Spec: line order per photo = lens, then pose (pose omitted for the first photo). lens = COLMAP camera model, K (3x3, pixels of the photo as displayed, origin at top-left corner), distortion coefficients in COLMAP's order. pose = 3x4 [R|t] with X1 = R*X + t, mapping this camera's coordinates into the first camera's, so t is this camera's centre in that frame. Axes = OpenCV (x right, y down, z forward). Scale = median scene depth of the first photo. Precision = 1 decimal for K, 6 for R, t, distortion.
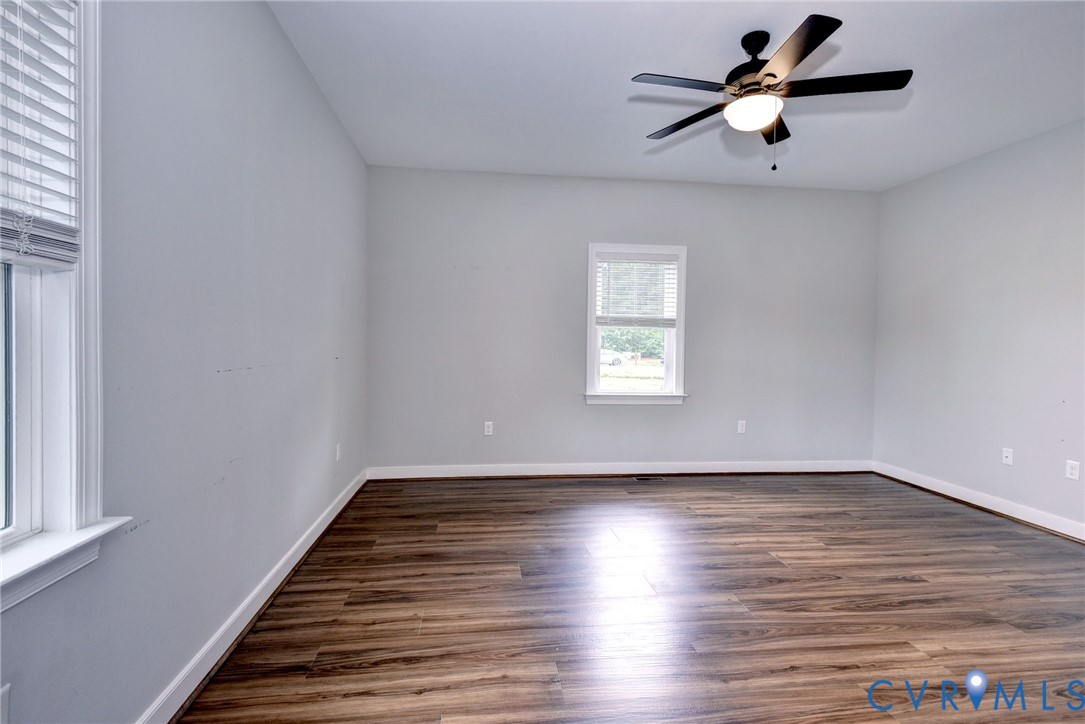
lens RADIAL K [[494.0, 0, 540.0], [0, 494.0, 352.1], [0, 0, 1]] dist [0.000311, -0.001068]
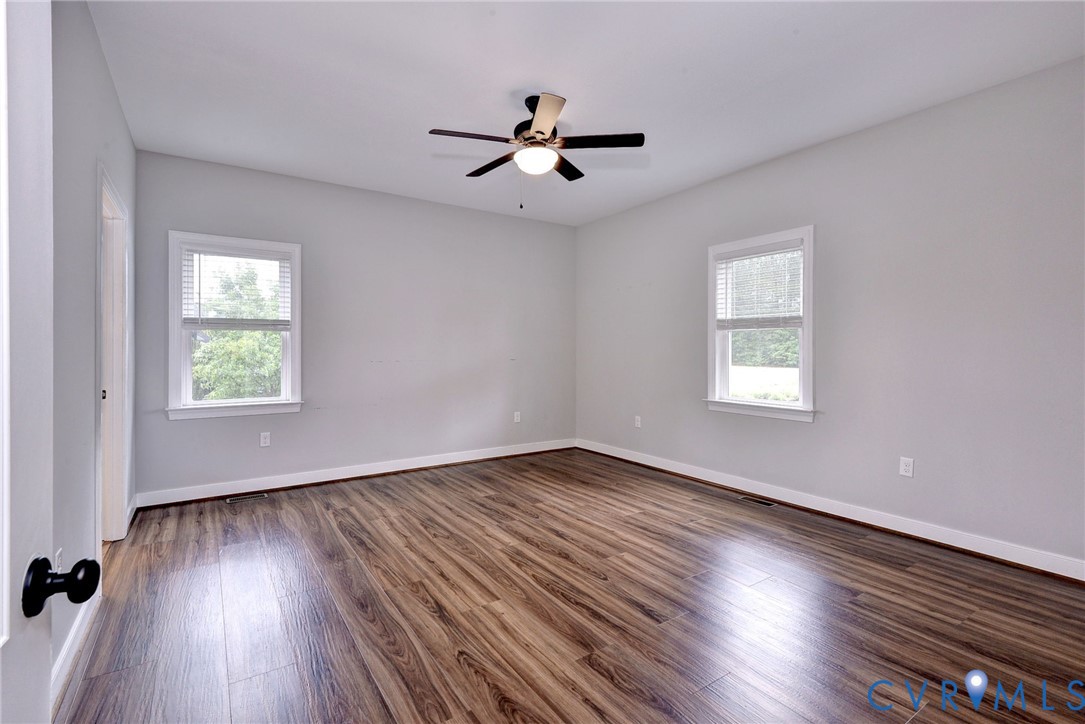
lens RADIAL K [[494.0, 0, 540.0], [0, 494.0, 352.1], [0, 0, 1]] dist [0.000311, -0.001068]
pose [[0.466454, -0.010685, -0.884481, 1.203805], [-0.017400, 0.999623, -0.021252, 0.025928], [0.884374, 0.025303, 0.466092, 0.357431]]
